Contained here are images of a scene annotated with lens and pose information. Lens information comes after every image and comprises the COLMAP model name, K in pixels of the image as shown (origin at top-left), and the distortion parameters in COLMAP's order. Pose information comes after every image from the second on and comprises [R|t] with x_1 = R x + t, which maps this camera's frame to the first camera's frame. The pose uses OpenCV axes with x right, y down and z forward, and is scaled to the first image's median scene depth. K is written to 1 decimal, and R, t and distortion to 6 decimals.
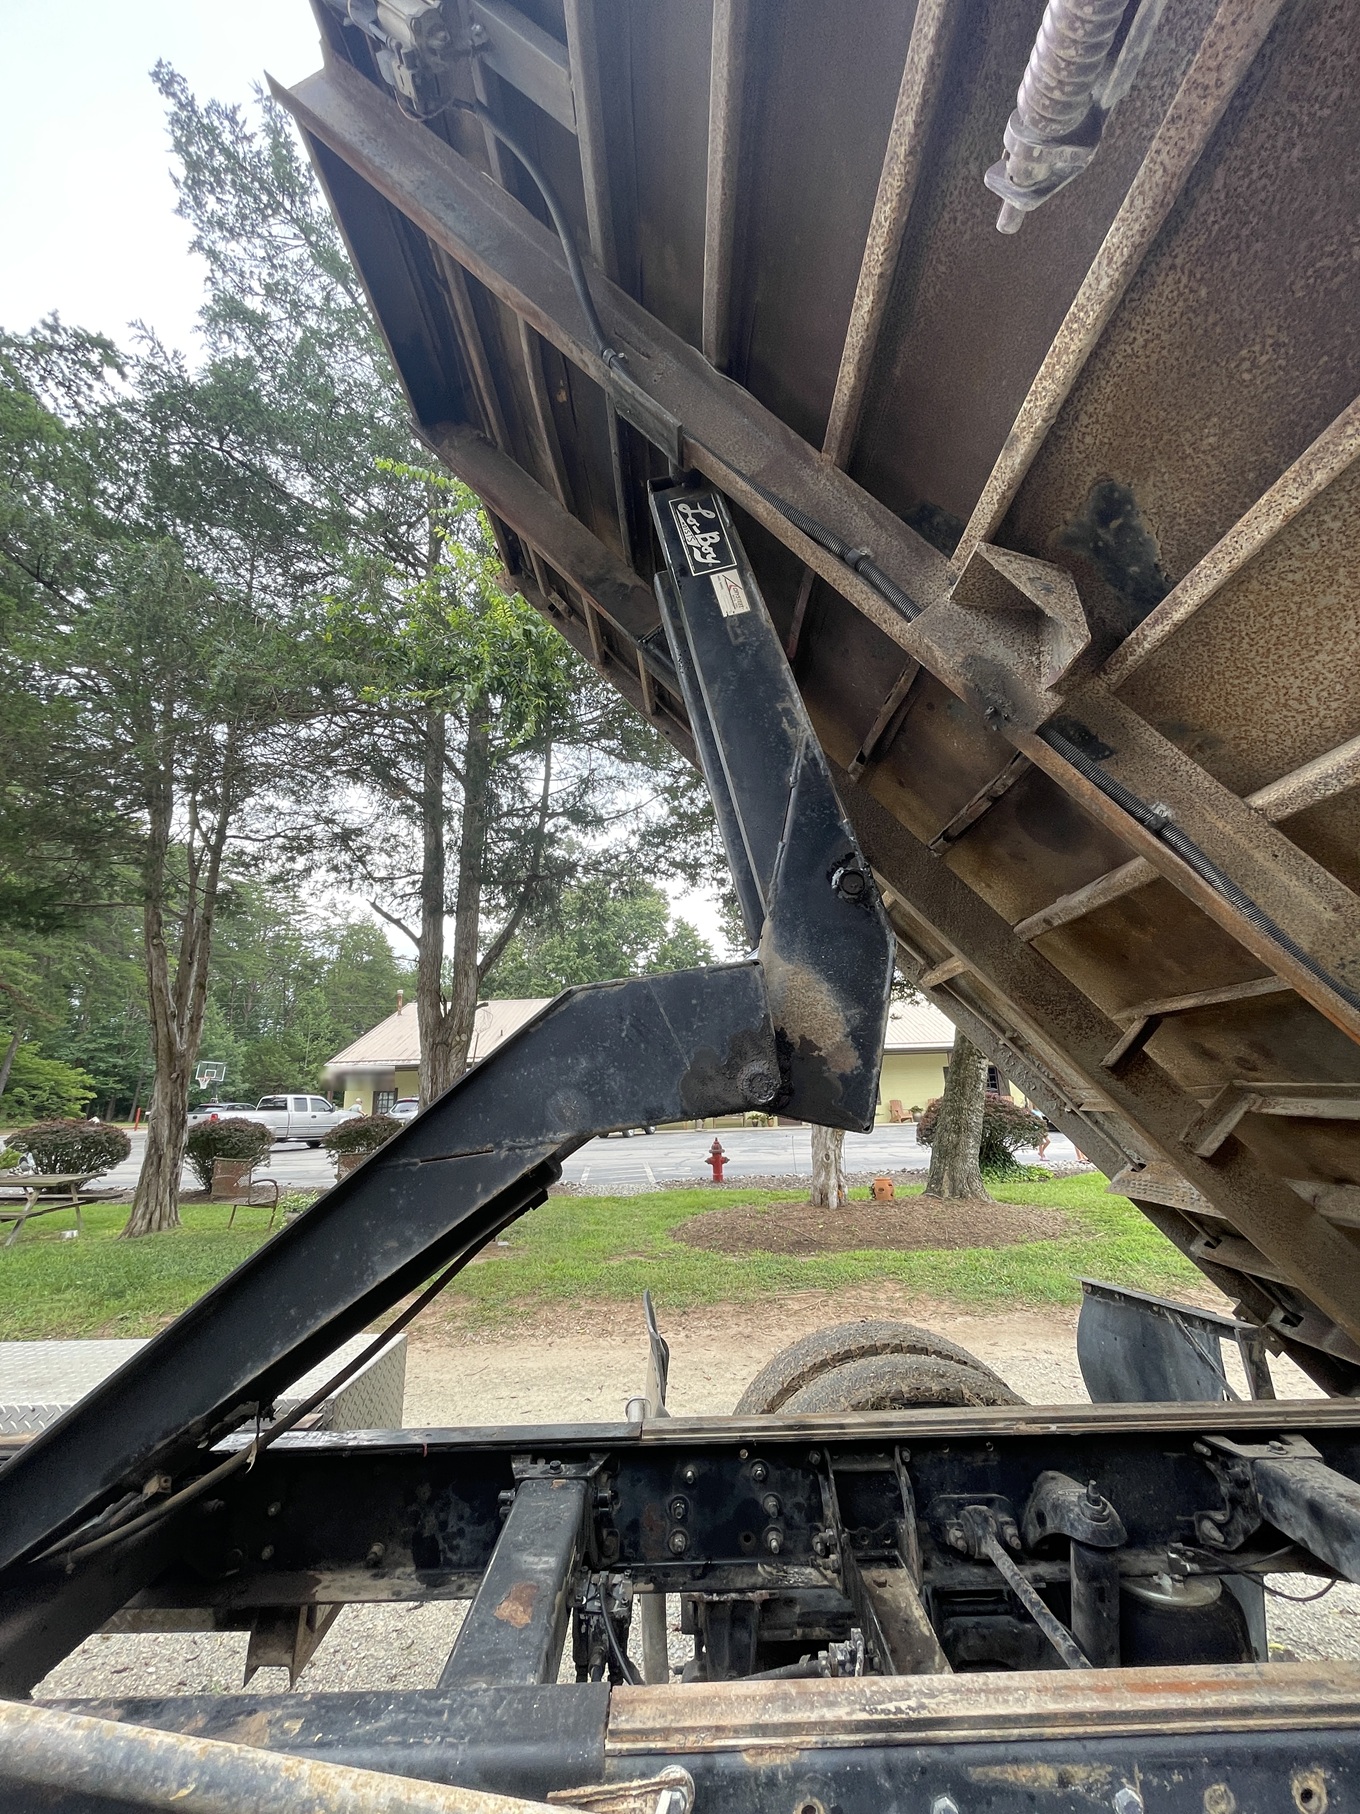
lens RADIAL K [[729.8, 0, 682.4], [0, 729.8, 901.7], [0, 0, 1]] dist [-0.001351, -0.000678]
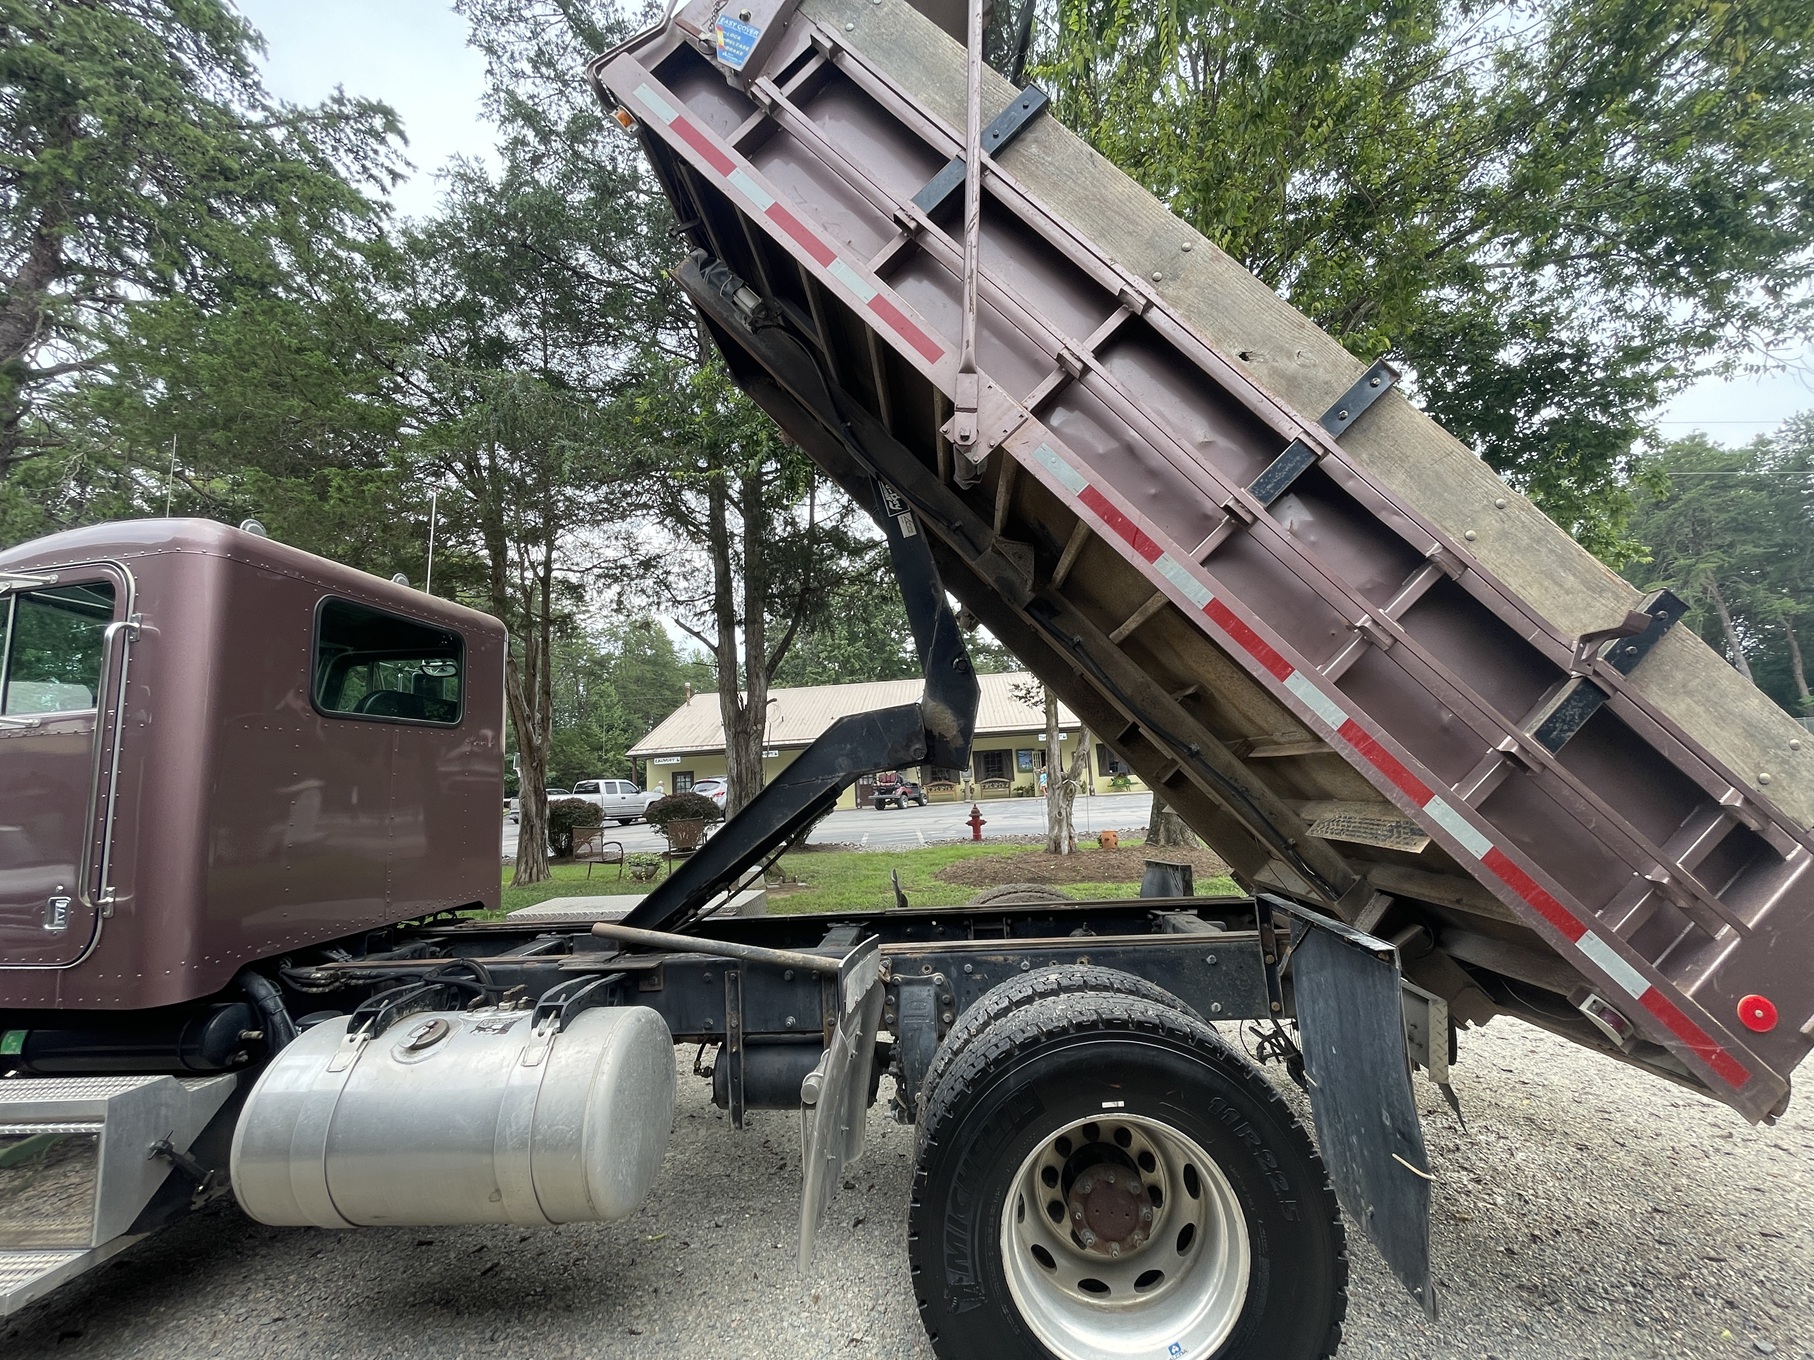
lens RADIAL K [[729.8, 0, 906.1], [0, 729.8, 683.8], [0, 0, 1]] dist [-0.001351, -0.000678]
pose [[0.997164, -0.035193, -0.066521, 0.027719], [0.044030, 0.989672, 0.136424, -0.037908], [0.061032, -0.138966, 0.988415, -0.167482]]
